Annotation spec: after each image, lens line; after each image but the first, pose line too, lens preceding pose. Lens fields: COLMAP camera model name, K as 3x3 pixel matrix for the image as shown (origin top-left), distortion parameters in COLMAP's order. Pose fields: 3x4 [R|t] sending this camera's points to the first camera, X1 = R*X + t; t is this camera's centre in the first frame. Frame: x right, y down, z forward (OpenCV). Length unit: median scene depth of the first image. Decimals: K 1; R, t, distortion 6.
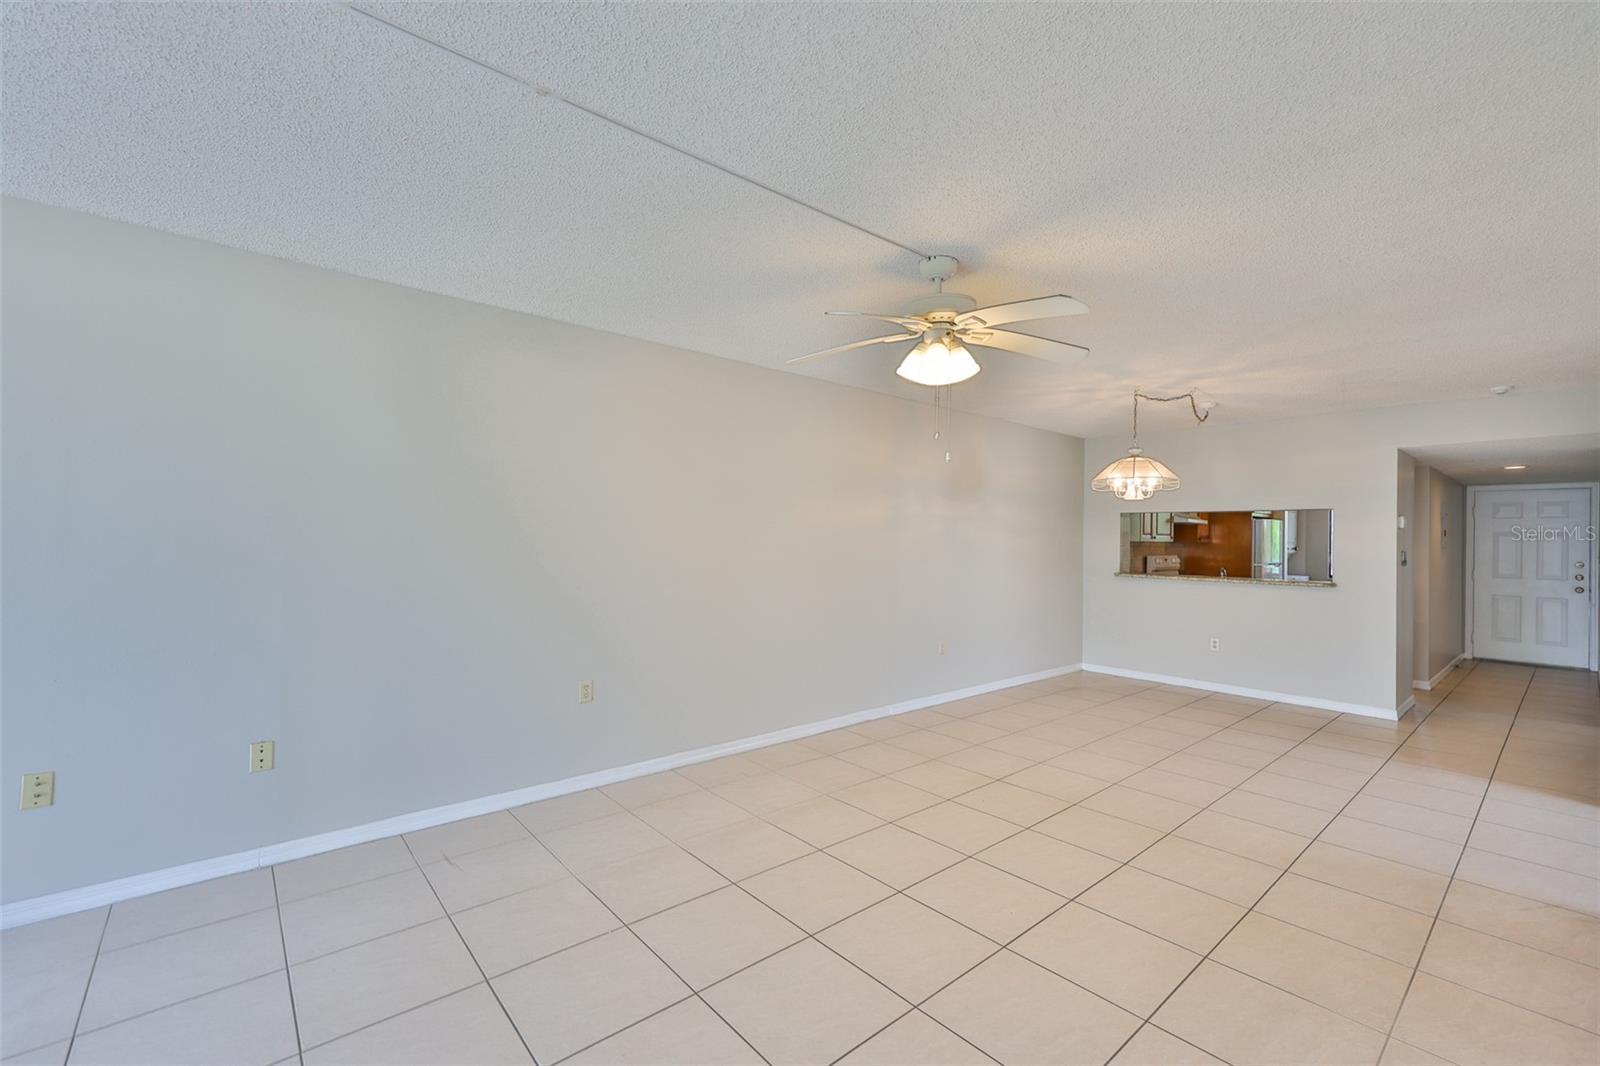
lens RADIAL K [[684.0, 0, 797.7], [0, 684.0, 529.7], [0, 0, 1]] dist [-0.002731, -0.000609]
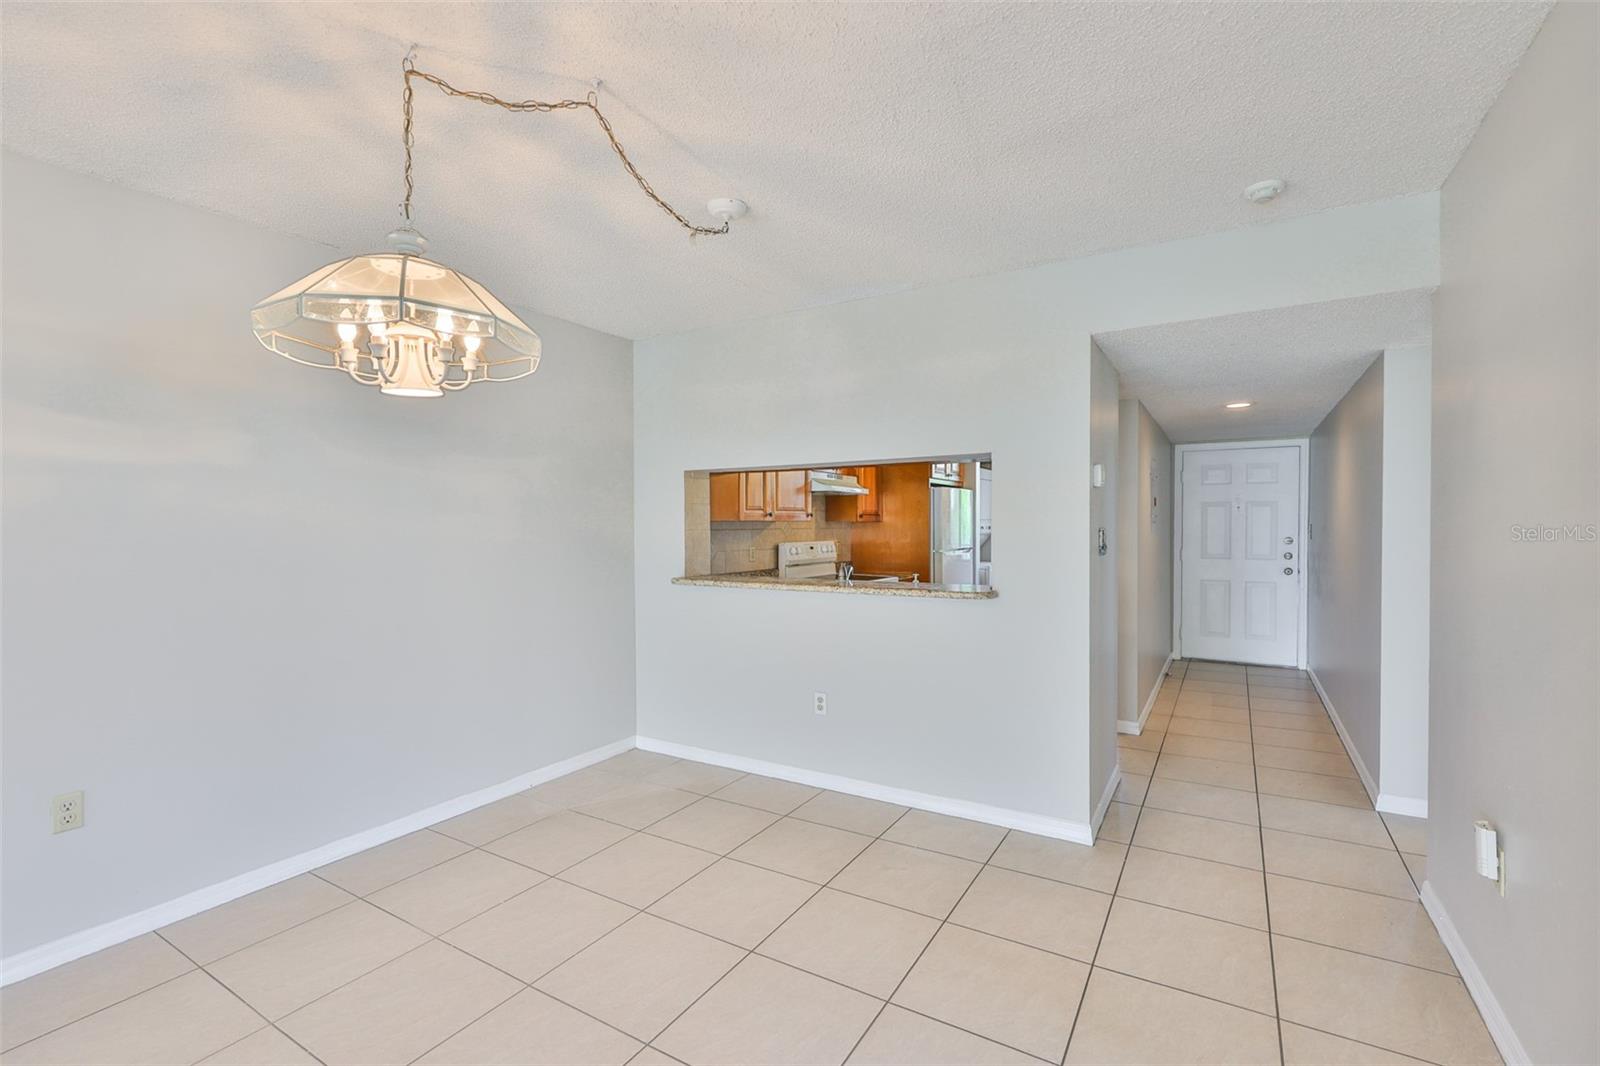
lens RADIAL K [[684.0, 0, 797.7], [0, 684.0, 529.7], [0, 0, 1]] dist [-0.002731, -0.000609]
pose [[0.958211, -0.020775, 0.285306, 0.348239], [0.014896, 0.999630, 0.022760, 0.011252], [-0.285674, -0.017558, 0.958166, 0.379896]]
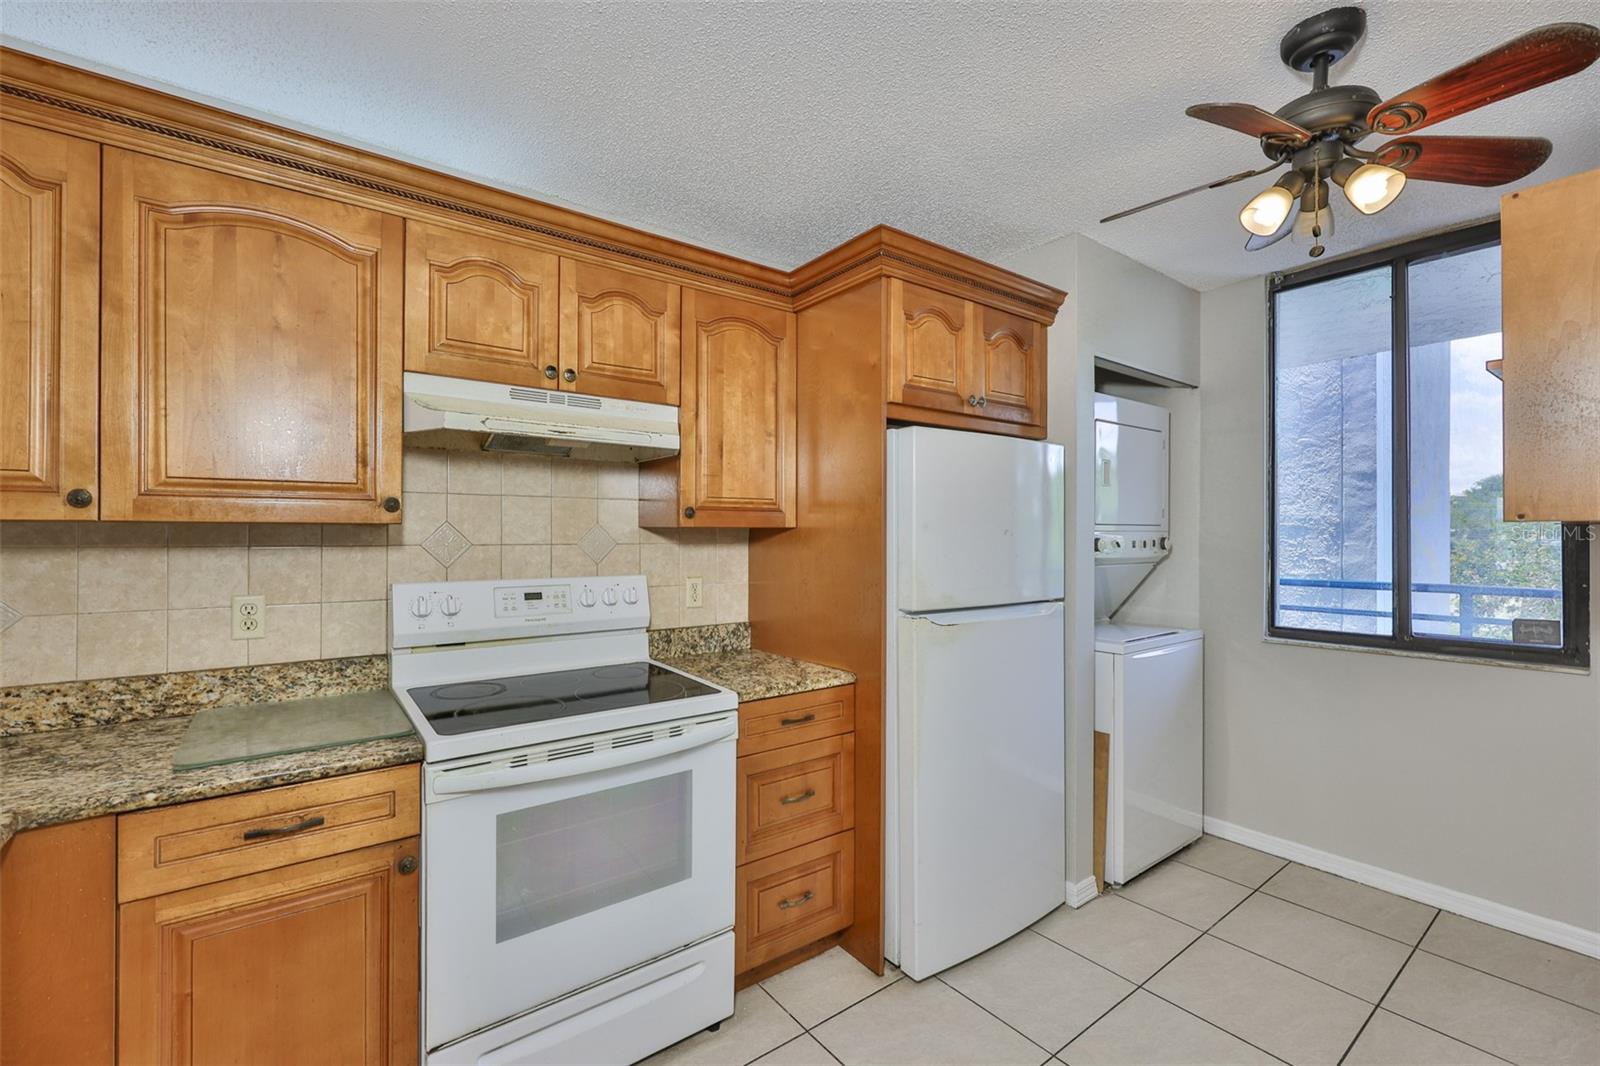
lens RADIAL K [[689.9, 0, 797.3], [0, 689.9, 532.9], [0, 0, 1]] dist [-0.002277, 0.000134]
pose [[0.998061, -0.011415, -0.061186, 0.675620], [0.012031, 0.999880, 0.009708, 0.020154], [0.061068, -0.010426, 0.998079, 0.783446]]
